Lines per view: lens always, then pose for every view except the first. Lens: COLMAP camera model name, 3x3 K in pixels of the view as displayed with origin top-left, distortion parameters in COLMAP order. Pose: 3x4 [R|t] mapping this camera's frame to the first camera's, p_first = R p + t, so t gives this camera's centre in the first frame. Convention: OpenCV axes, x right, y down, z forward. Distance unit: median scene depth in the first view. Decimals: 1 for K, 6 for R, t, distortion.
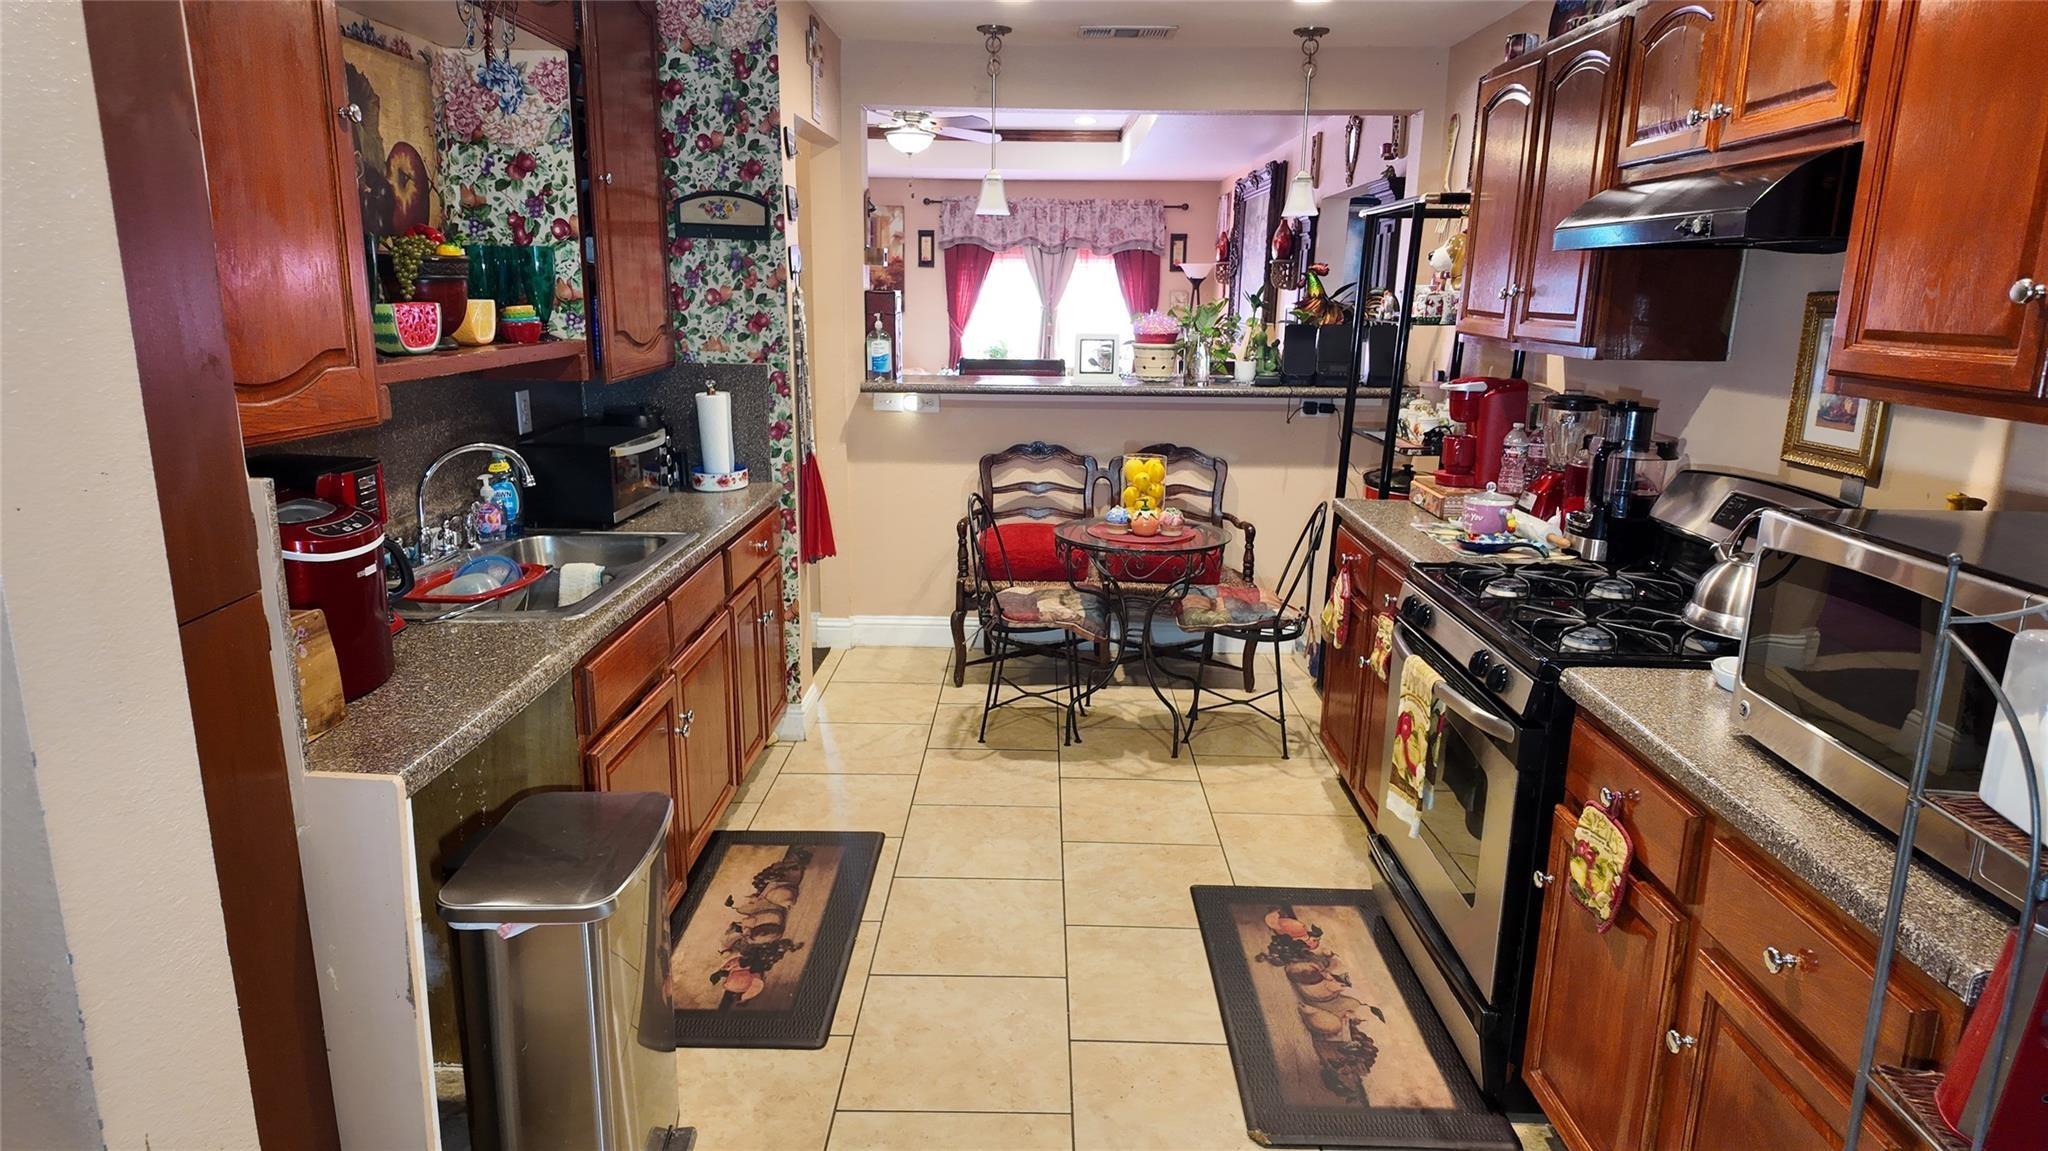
lens RADIAL K [[1197.5, 0, 1021.9], [0, 1197.5, 570.8], [0, 0, 1]] dist [0.004429, 0.000321]
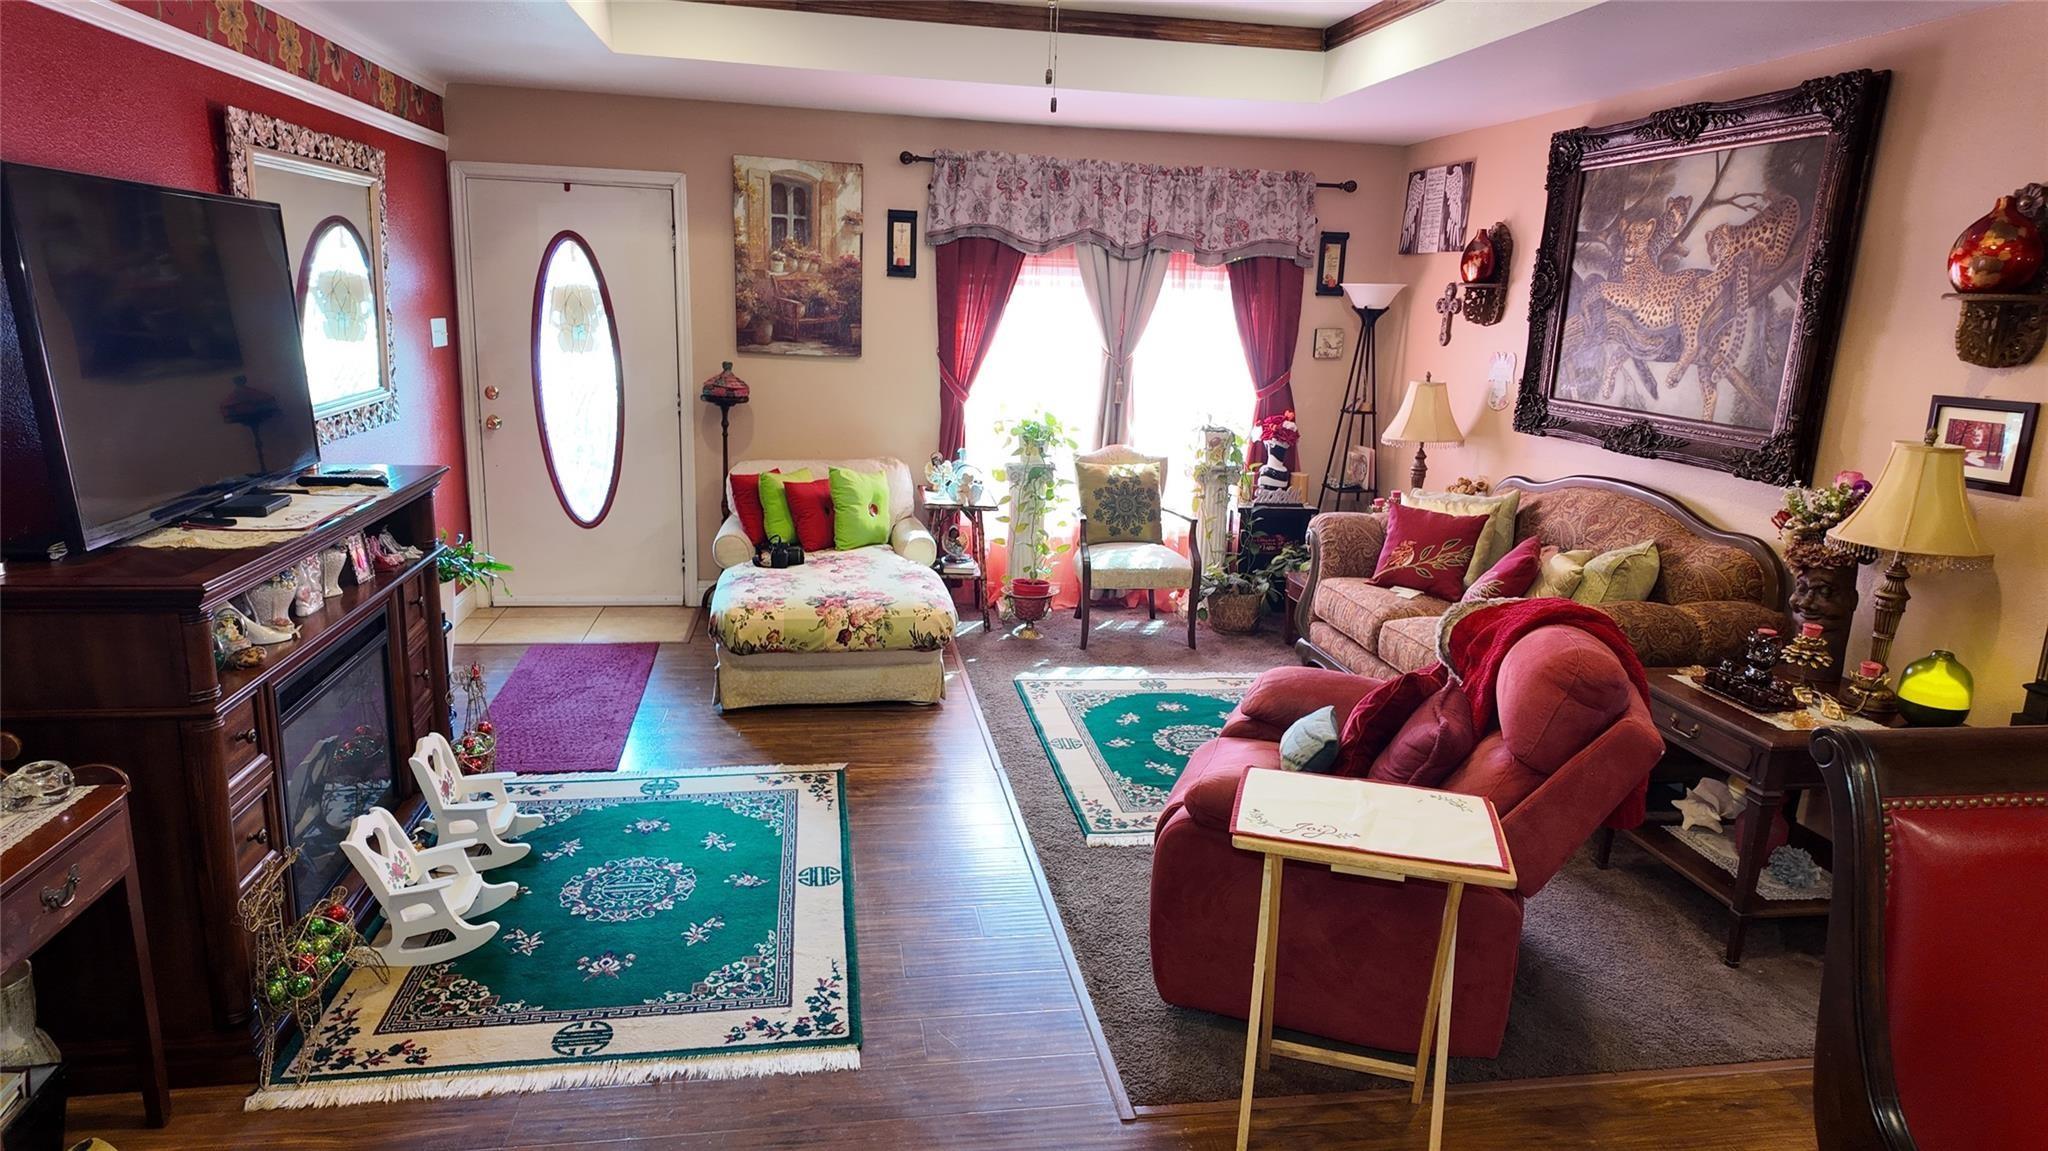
lens RADIAL K [[1197.5, 0, 1024.6], [0, 1197.5, 577.3], [0, 0, 1]] dist [0.004429, 0.000321]
pose [[0.982985, -0.018725, 0.182729, -0.129404], [0.018523, 0.999824, 0.002813, -0.116650], [-0.182749, 0.000620, 0.983159, 0.450170]]
